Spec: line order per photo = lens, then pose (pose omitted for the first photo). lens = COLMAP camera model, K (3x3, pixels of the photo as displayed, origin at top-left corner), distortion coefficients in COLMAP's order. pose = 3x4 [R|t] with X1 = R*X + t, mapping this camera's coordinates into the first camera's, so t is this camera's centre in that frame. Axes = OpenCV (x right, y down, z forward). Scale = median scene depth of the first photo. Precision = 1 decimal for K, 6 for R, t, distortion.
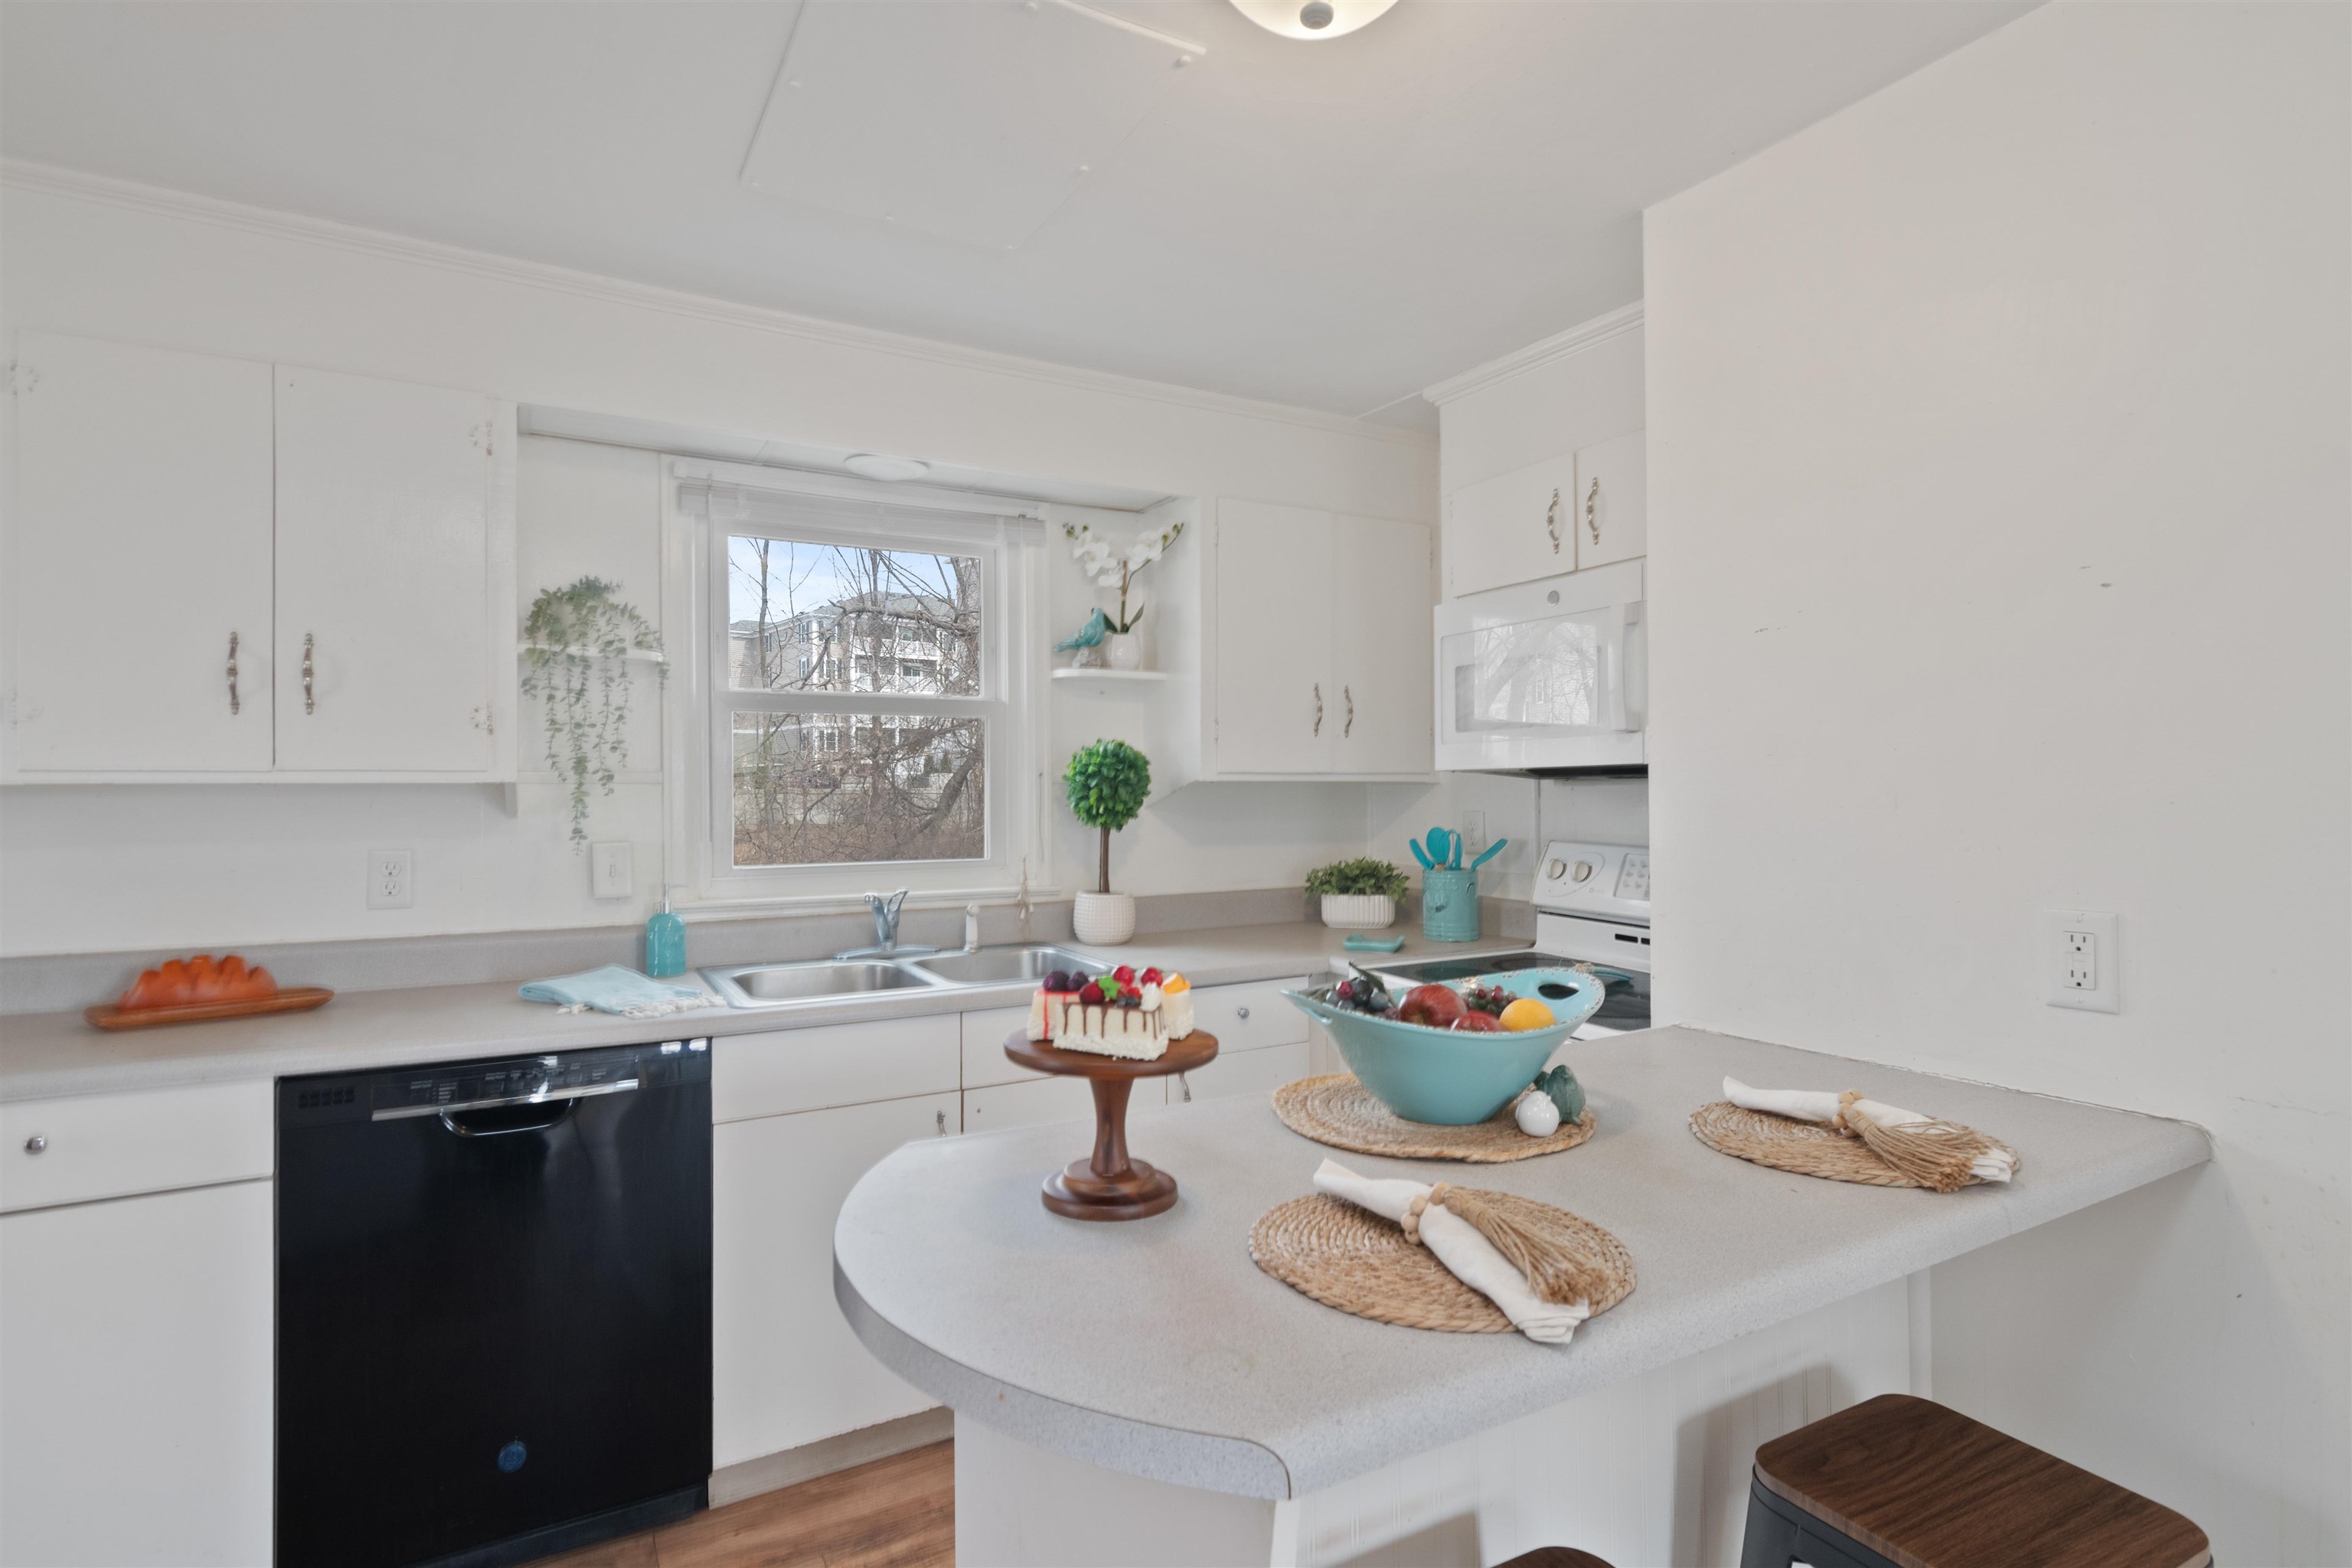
lens RADIAL K [[1149.5, 0, 1165.8], [0, 1149.5, 788.9], [0, 0, 1]] dist [0.000658, 0.001112]
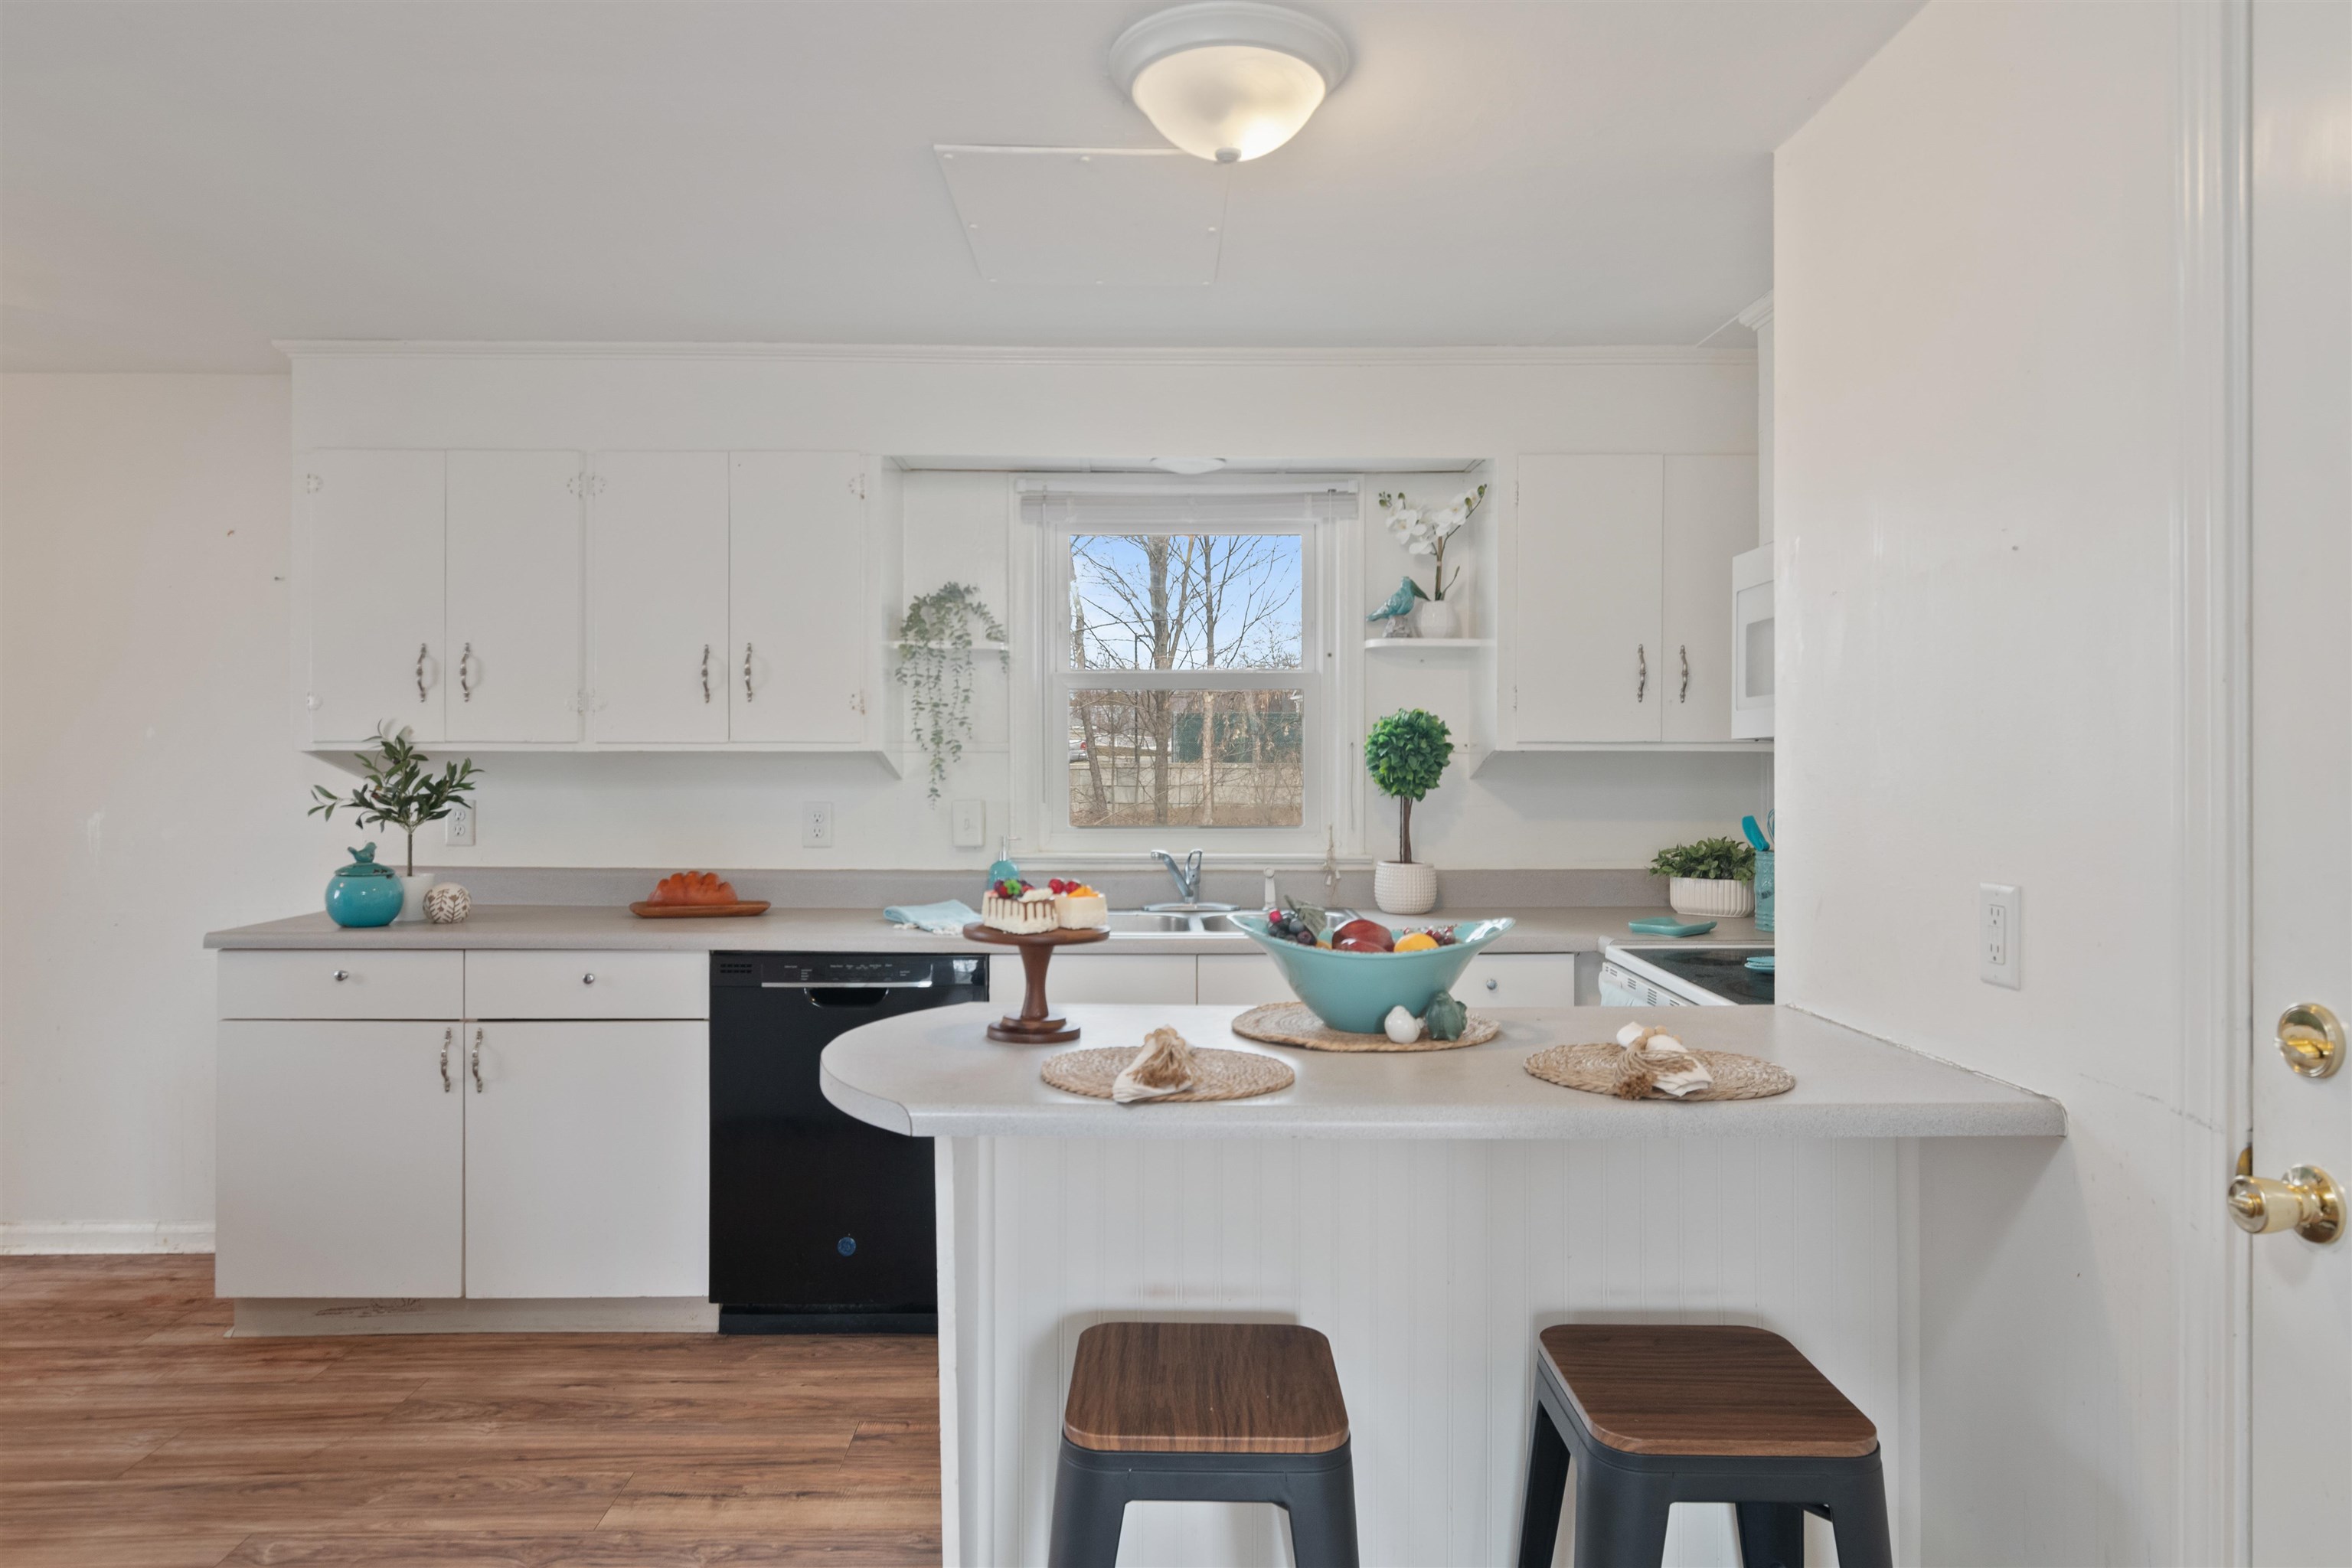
lens RADIAL K [[1430.5, 0, 1167.5], [0, 1430.5, 779.1], [0, 0, 1]] dist [0.006329, 0.008732]
pose [[0.878561, 0.010113, -0.477523, 0.435996], [-0.004711, 0.999911, 0.012508, 0.003554], [0.477607, -0.008740, 0.878530, -0.230728]]
